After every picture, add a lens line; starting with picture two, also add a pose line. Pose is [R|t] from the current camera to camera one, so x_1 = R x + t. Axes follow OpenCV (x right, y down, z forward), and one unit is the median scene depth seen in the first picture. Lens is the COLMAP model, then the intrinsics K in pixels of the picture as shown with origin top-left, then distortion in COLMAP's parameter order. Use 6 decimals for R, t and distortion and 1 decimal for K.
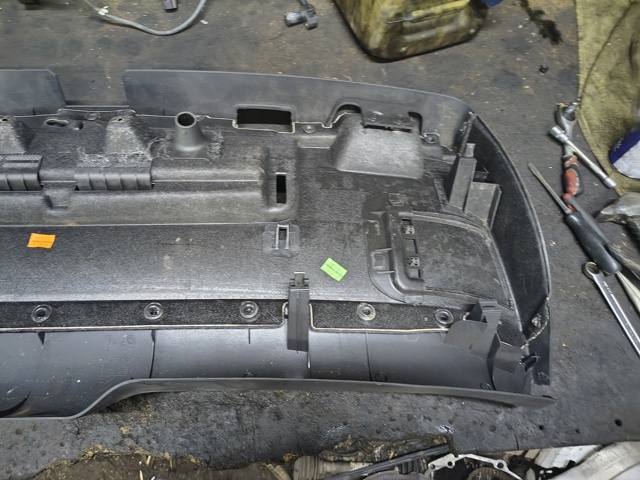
lens RADIAL K [[556.6, 0, 320.0], [0, 556.6, 240.0], [0, 0, 1]] dist [-0.011711, -0.013155]
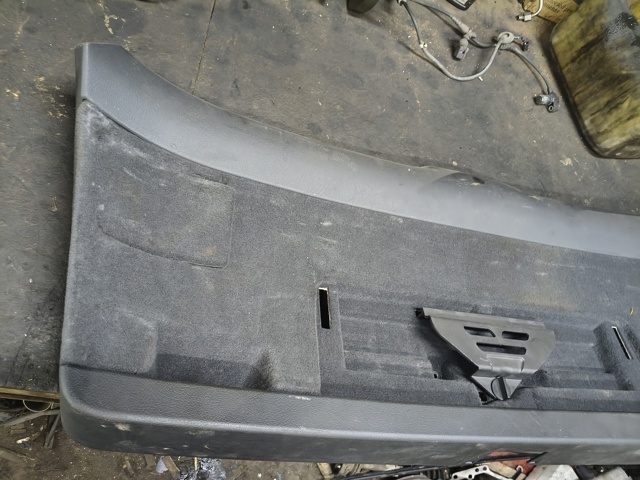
lens RADIAL K [[565.6, 0, 320.4], [0, 565.6, 222.5], [0, 0, 1]] dist [0.058168, -0.177037]
pose [[0.924398, 0.262749, 0.276498, -0.815902], [-0.251821, 0.964864, -0.074989, 0.089230], [-0.286486, -0.000309, 0.958084, -0.078289]]
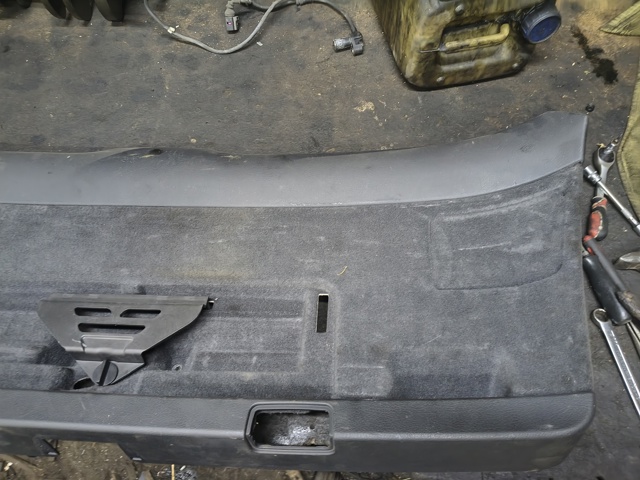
lens RADIAL K [[556.6, 0, 320.0], [0, 556.6, 240.0], [0, 0, 1]] dist [-0.011711, -0.013155]
pose [[0.976549, 0.111384, -0.184246, 0.154025], [-0.119977, 0.992119, -0.036129, 0.012746], [0.178769, 0.057386, 0.982216, -0.022915]]
